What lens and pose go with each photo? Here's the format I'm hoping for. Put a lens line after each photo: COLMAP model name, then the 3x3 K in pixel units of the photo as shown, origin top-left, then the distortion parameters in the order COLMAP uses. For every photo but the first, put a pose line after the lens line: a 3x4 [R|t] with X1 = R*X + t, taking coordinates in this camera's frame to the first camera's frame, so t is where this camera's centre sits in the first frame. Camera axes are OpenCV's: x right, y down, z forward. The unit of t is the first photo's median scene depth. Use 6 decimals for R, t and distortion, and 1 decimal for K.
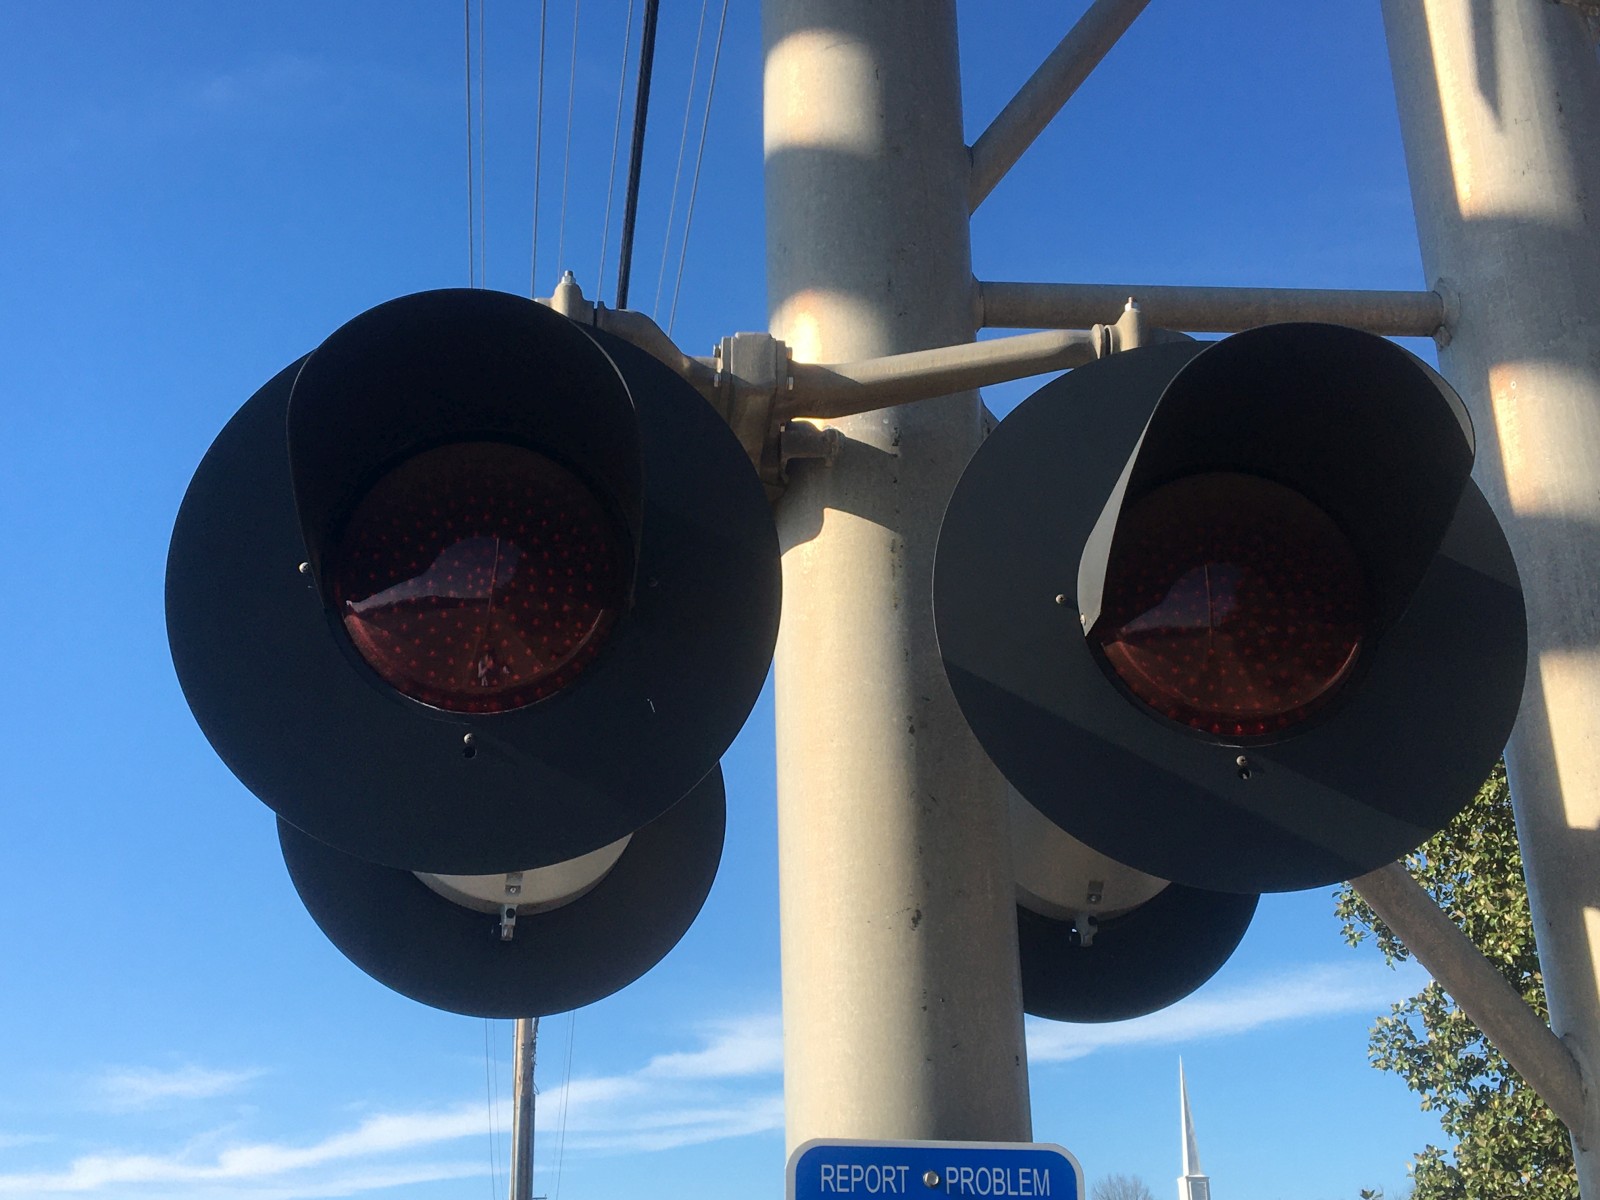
lens RADIAL K [[1930.6, 0, 802.4], [0, 1930.6, 563.4], [0, 0, 1]] dist [0.016539, 0.054665]
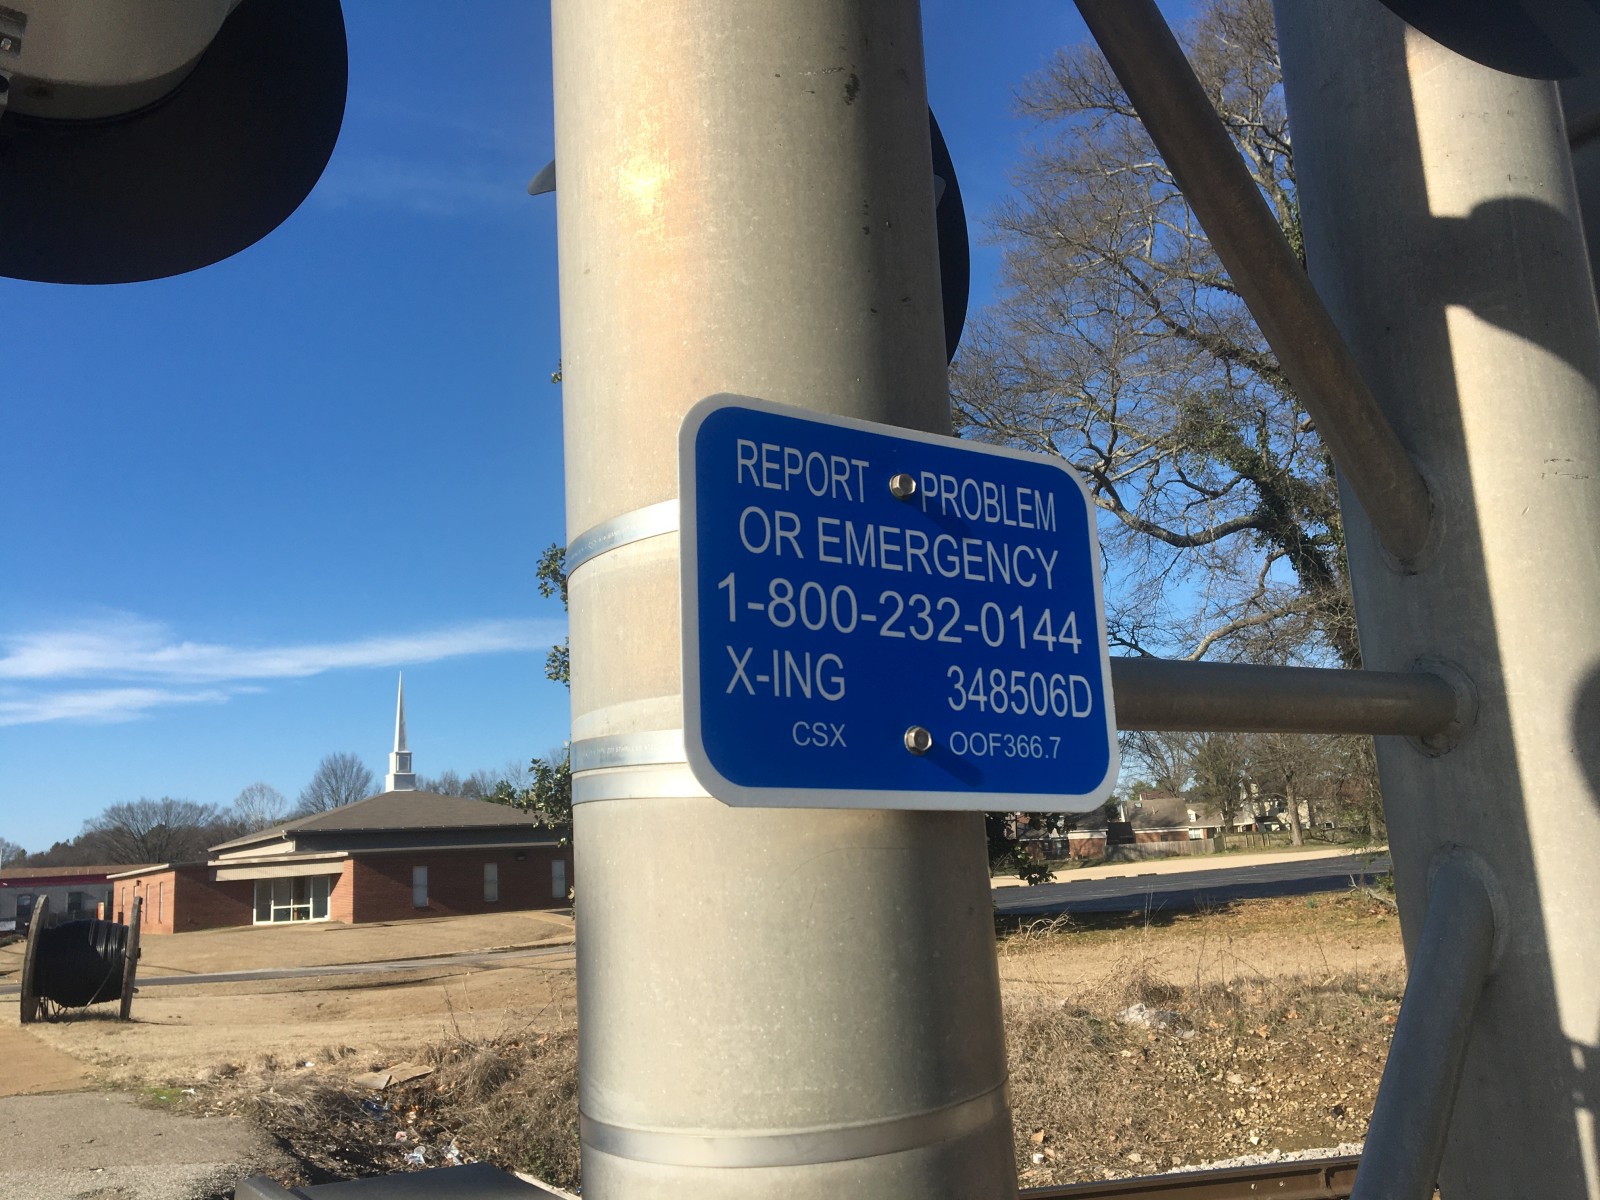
lens RADIAL K [[1358.1, 0, 790.8], [0, 1358.1, 592.6], [0, 0, 1]] dist [0.085638, -0.118860]
pose [[0.891280, 0.066048, 0.448617, -0.136381], [-0.148779, 0.977162, 0.151719, 0.274192], [-0.428351, -0.201969, 0.880752, 0.606272]]
